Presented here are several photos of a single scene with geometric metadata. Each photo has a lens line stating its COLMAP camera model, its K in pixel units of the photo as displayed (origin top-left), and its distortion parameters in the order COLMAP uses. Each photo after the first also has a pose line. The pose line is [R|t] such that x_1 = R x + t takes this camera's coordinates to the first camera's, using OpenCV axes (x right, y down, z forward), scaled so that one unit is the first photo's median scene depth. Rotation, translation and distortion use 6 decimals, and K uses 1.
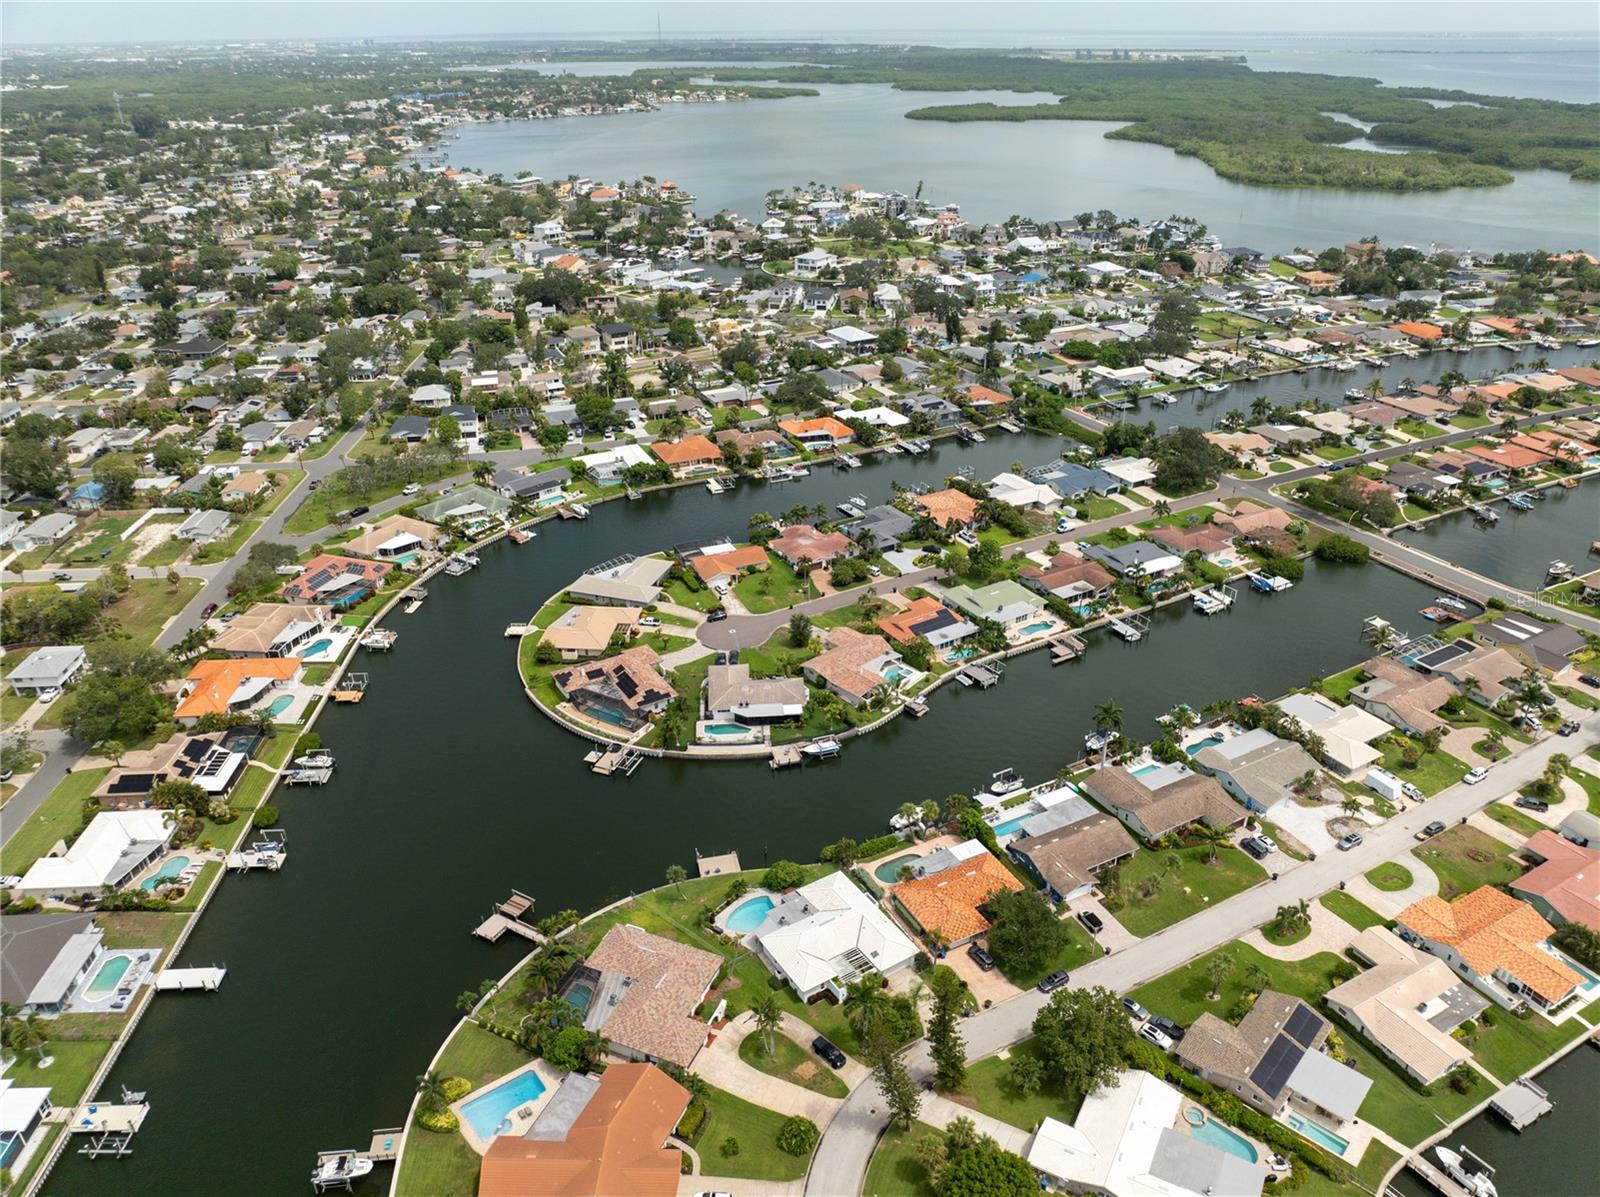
lens RADIAL K [[1125.3, 0, 811.1], [0, 1125.3, 596.9], [0, 0, 1]] dist [-0.037623, 0.003447]
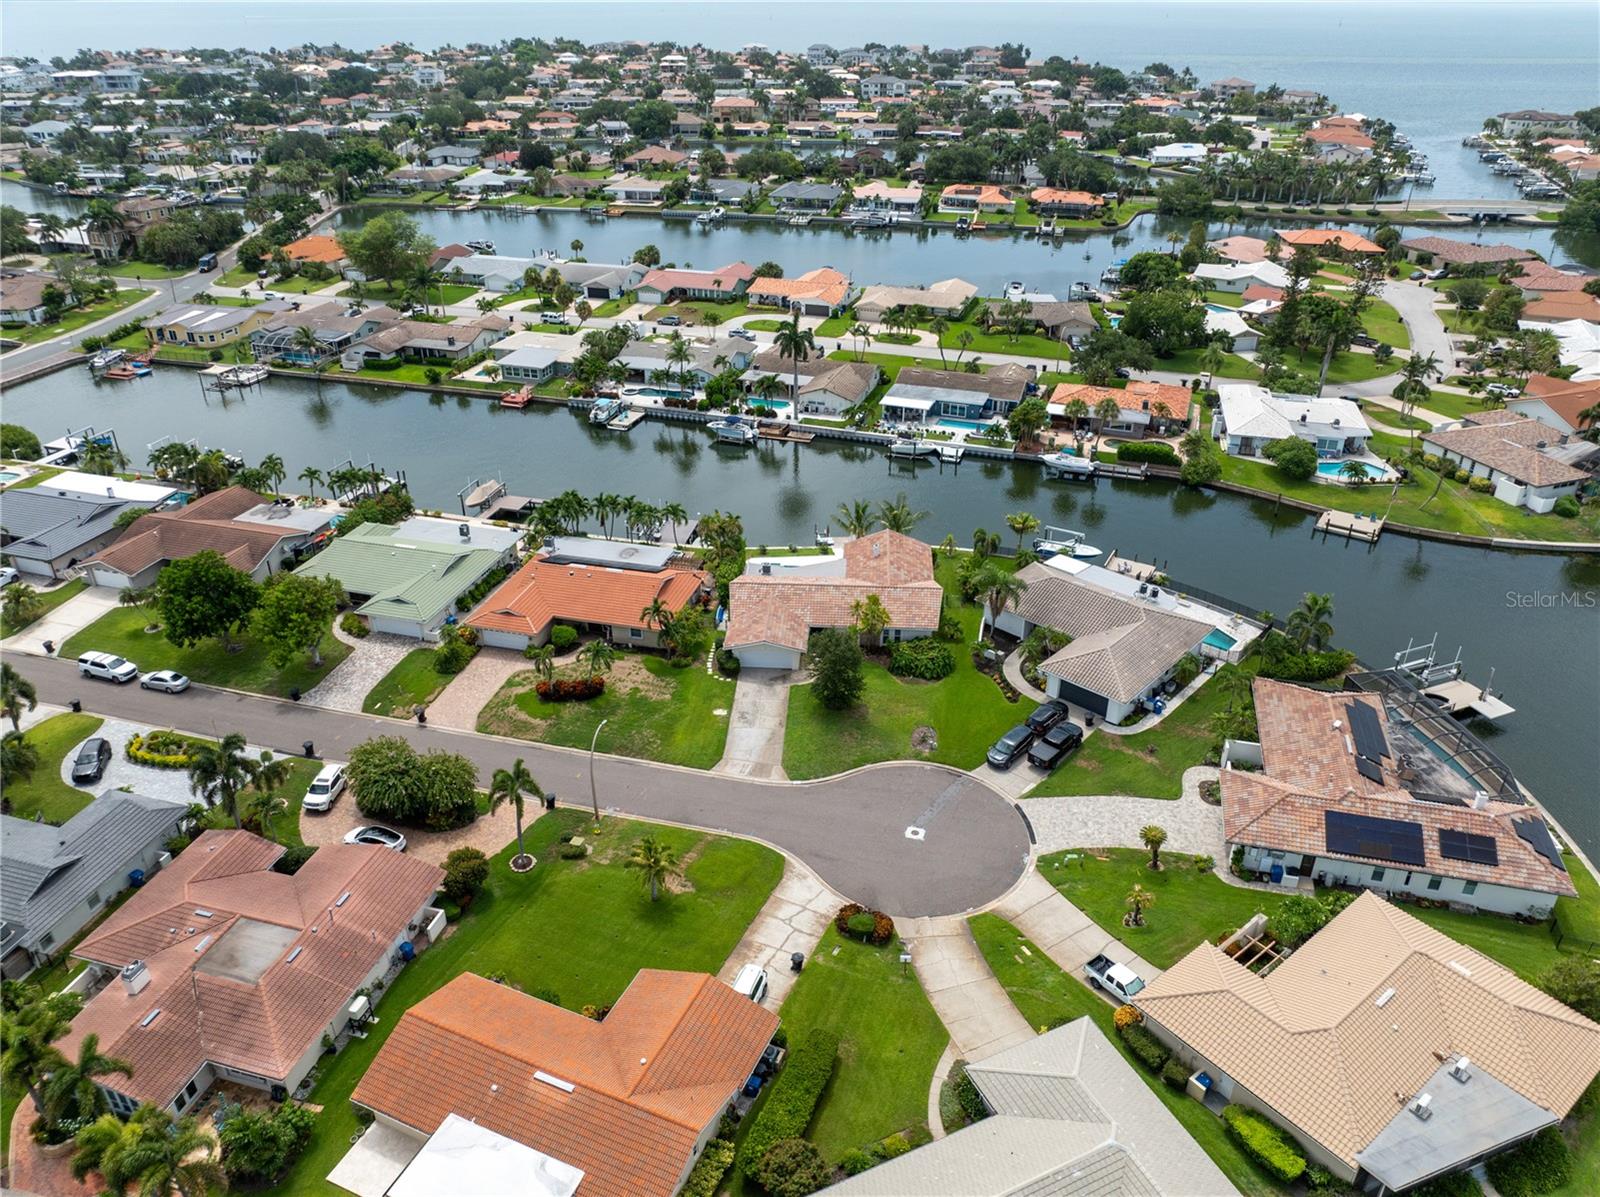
lens RADIAL K [[1137.6, 0, 811.2], [0, 1137.6, 599.3], [0, 0, 1]] dist [-0.036760, -0.001451]
pose [[-0.685038, -0.345091, 0.641588, -0.238712], [0.334335, 0.633544, 0.697741, -0.251977], [-0.647258, 0.692484, -0.318626, 1.096713]]
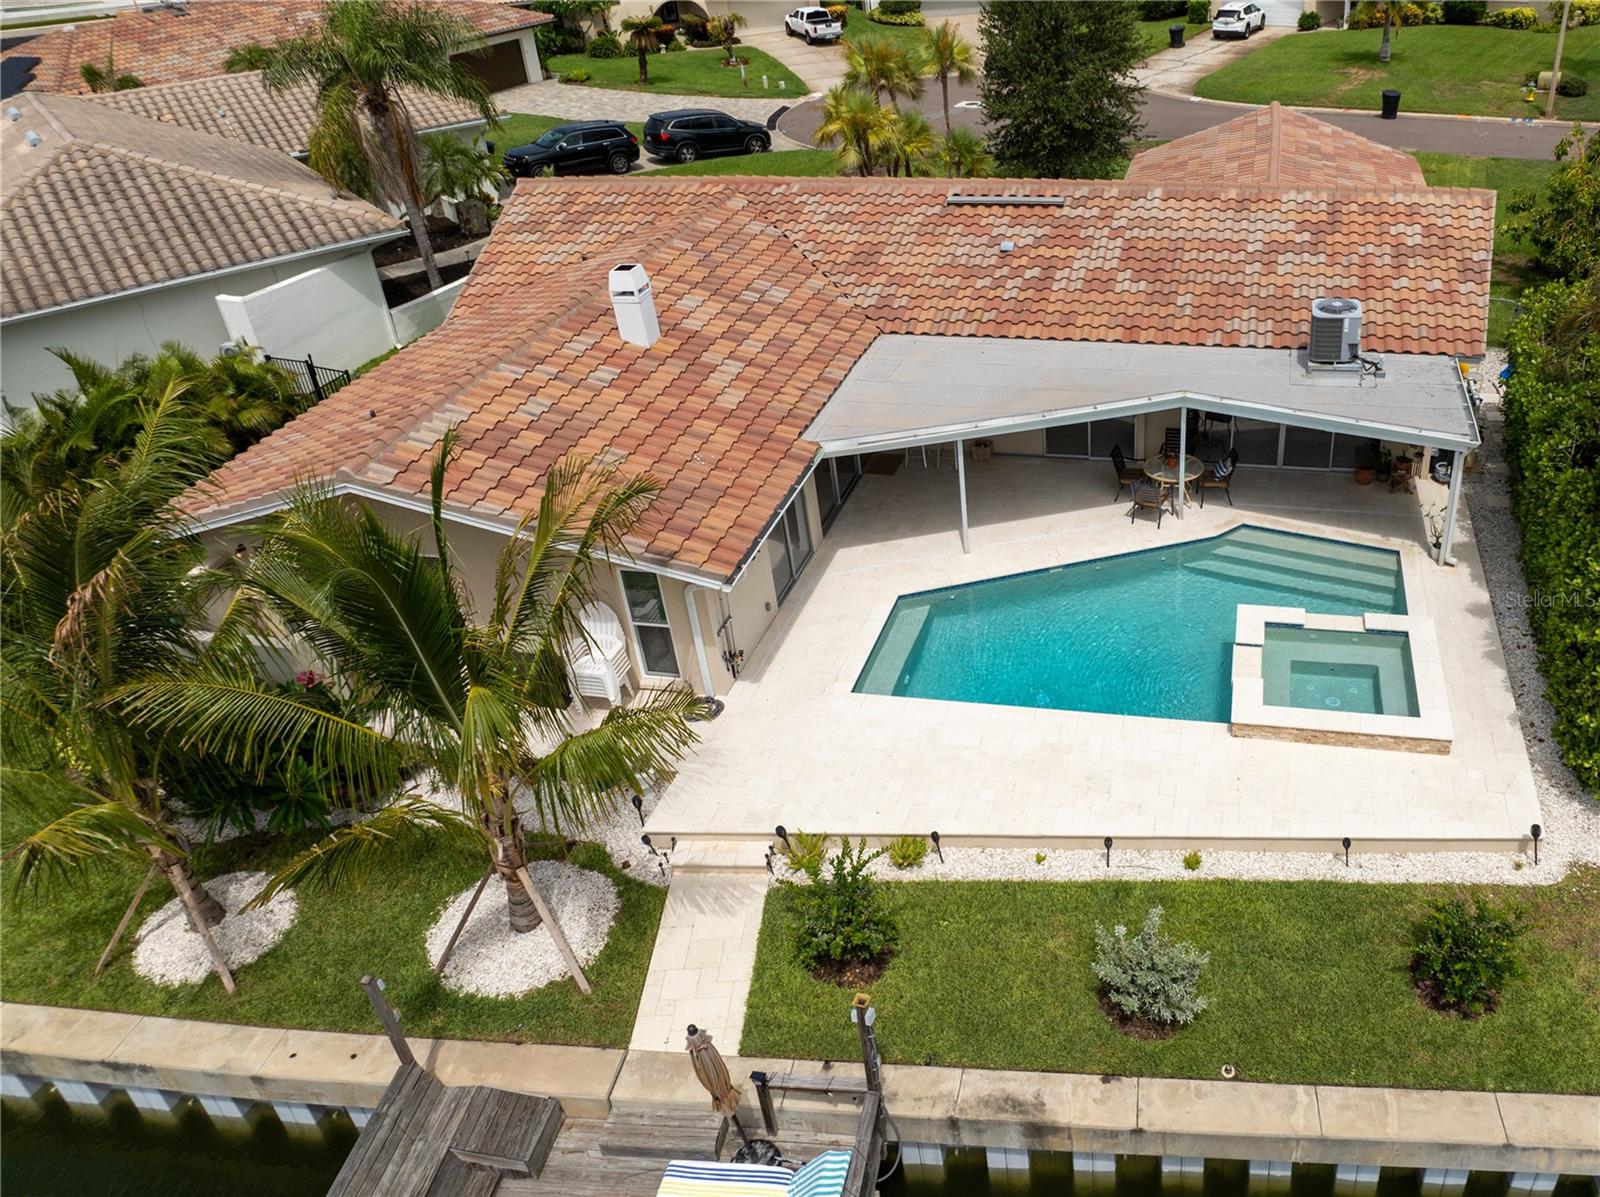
lens RADIAL K [[1252.5, 0, 1032.4], [0, 1252.5, 573.9], [0, 0, 1]] dist [-0.040085, 0.015490]
pose [[0.591745, 0.410996, -0.693485, 0.115774], [-0.342219, 0.906979, 0.245511, 0.048308], [0.729880, 0.092044, 0.677350, 0.889672]]
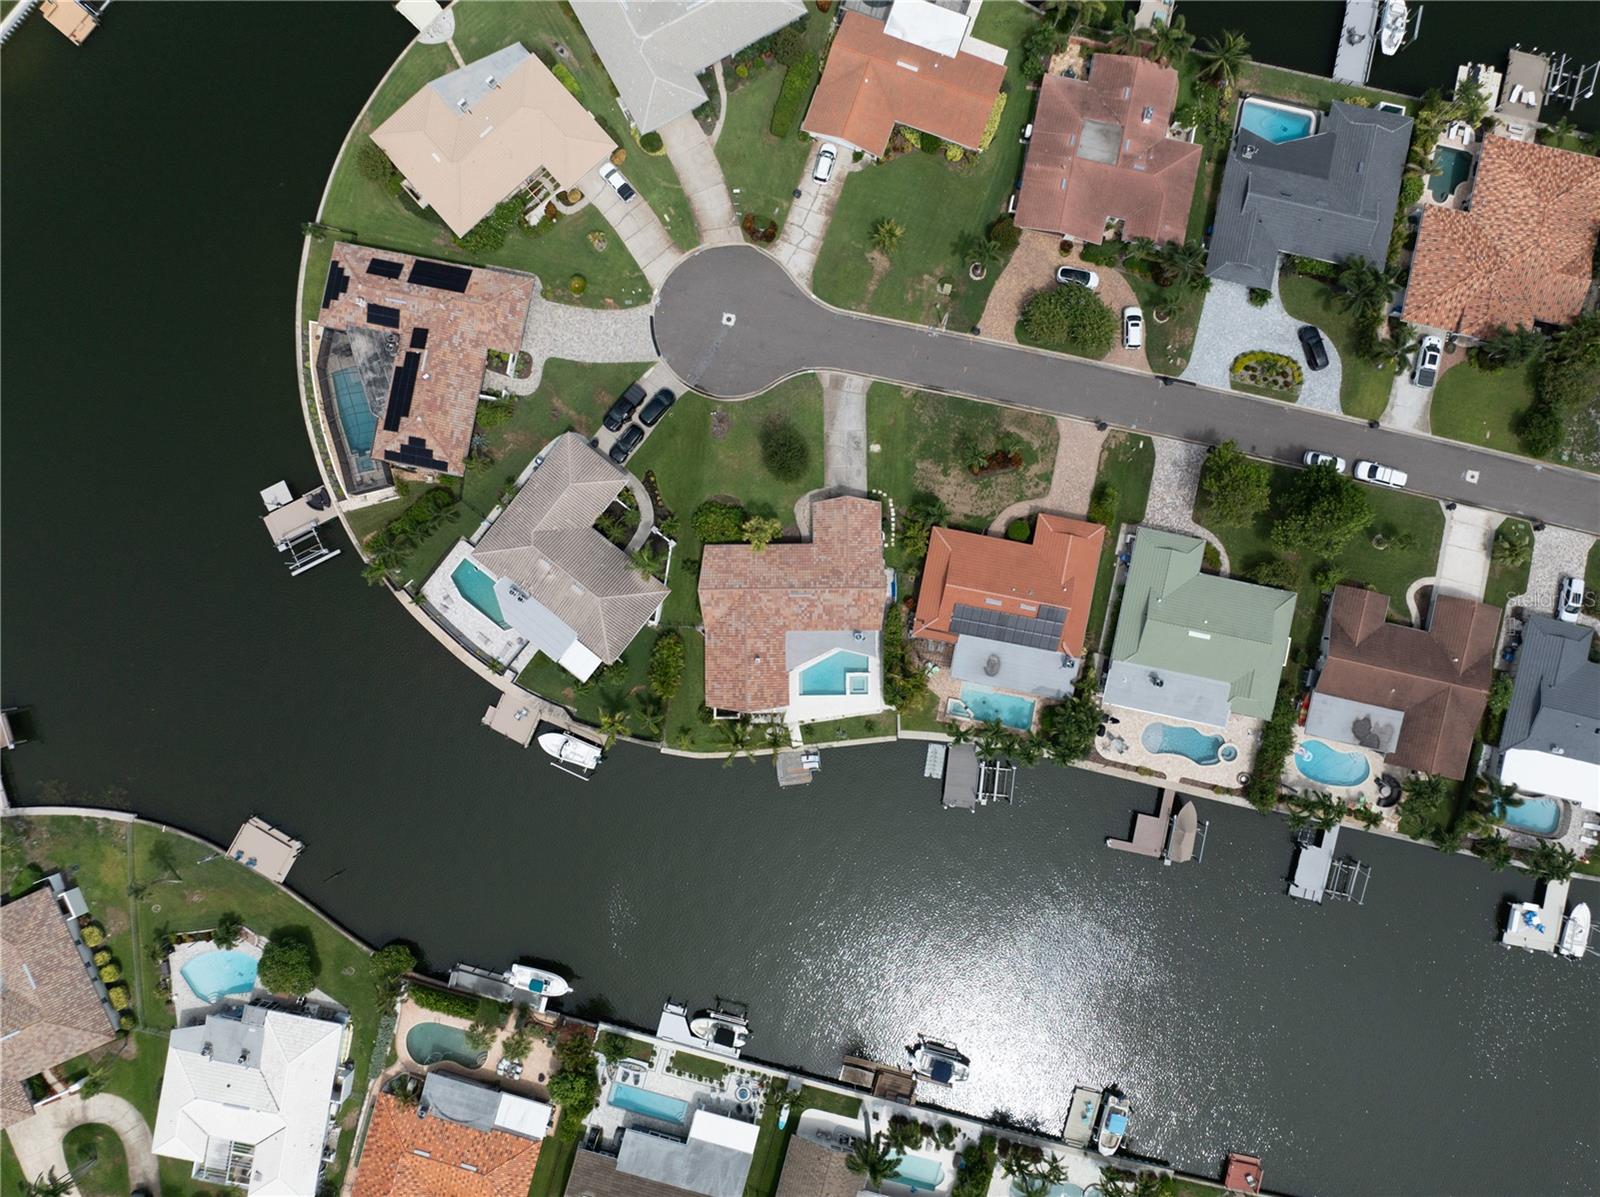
lens RADIAL K [[1125.3, 0, 811.1], [0, 1125.3, 596.9], [0, 0, 1]] dist [-0.037623, 0.003447]
pose [[0.728441, 0.685025, 0.010697, 0.033661], [-0.319759, 0.326133, 0.889602, -0.380092], [0.605911, -0.651442, 0.456612, 0.735764]]
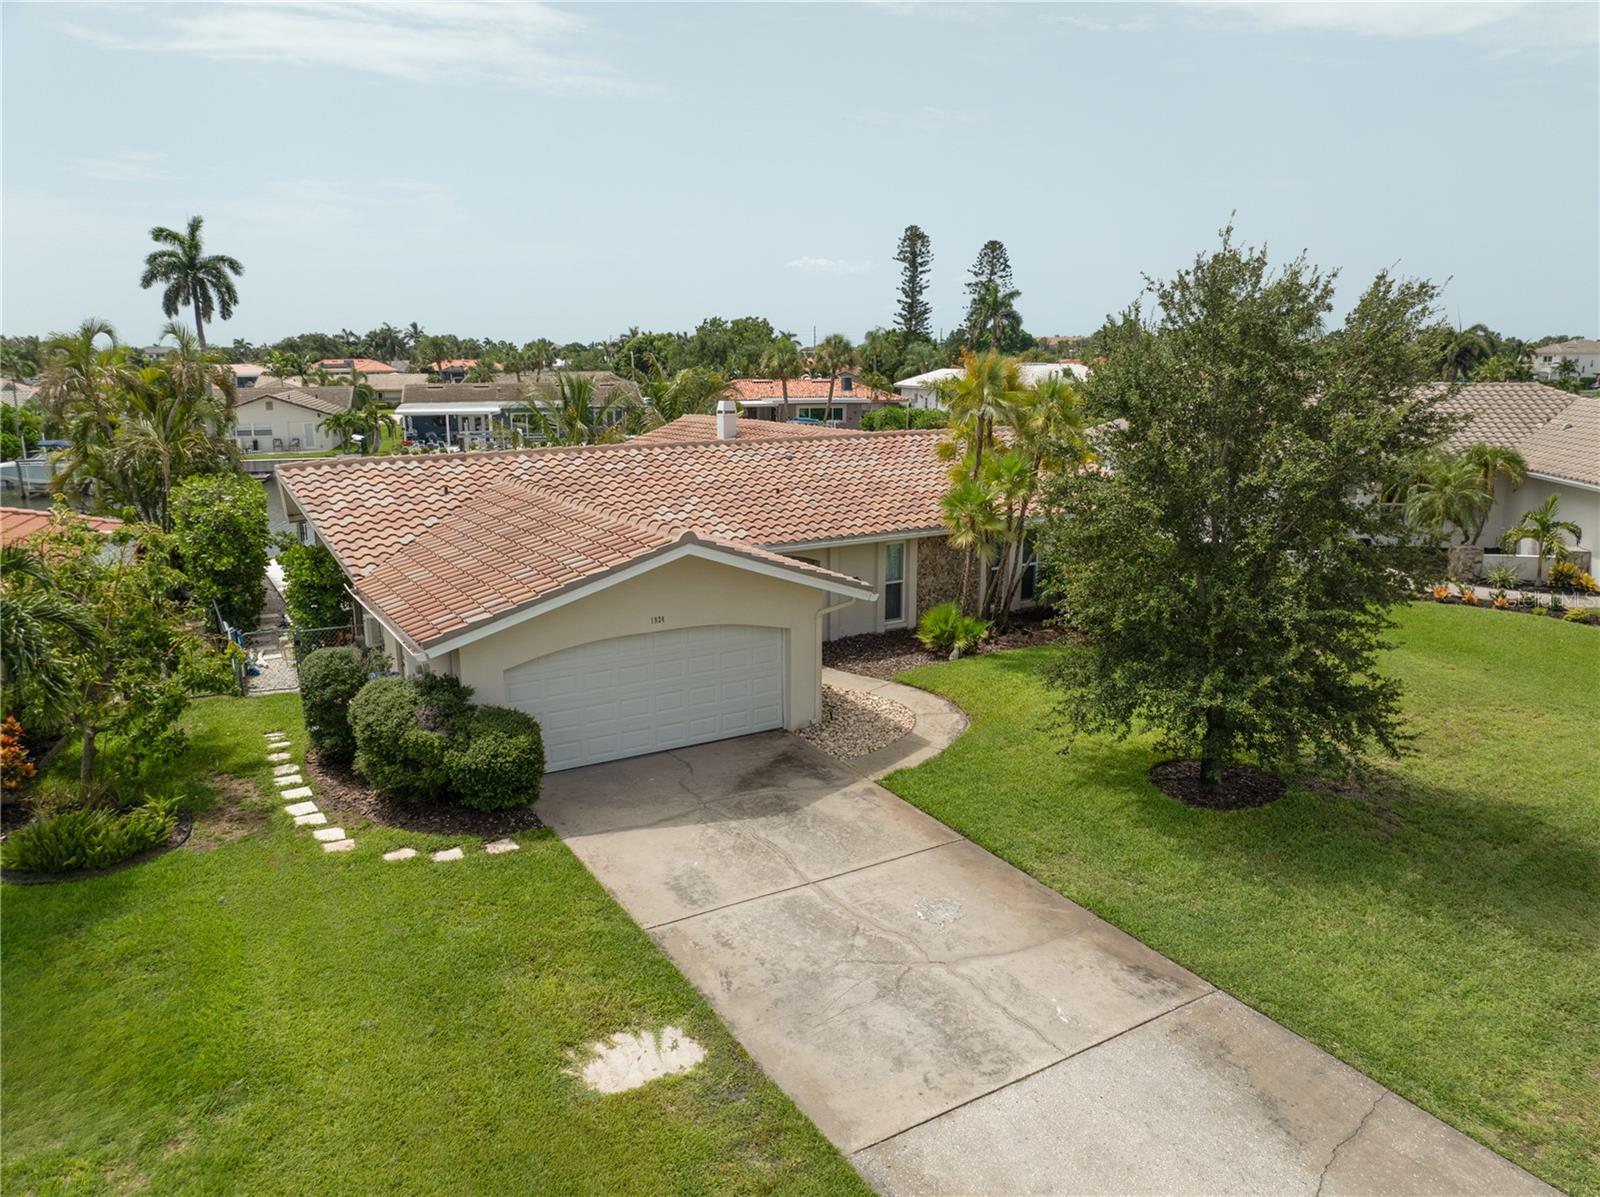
lens RADIAL K [[1125.3, 0, 811.1], [0, 1125.3, 596.9], [0, 0, 1]] dist [-0.037623, 0.003447]
pose [[-0.977849, -0.038262, 0.205784, 0.000691], [0.101246, 0.774016, 0.625019, -0.009283], [-0.183194, 0.632009, -0.752997, 1.039929]]
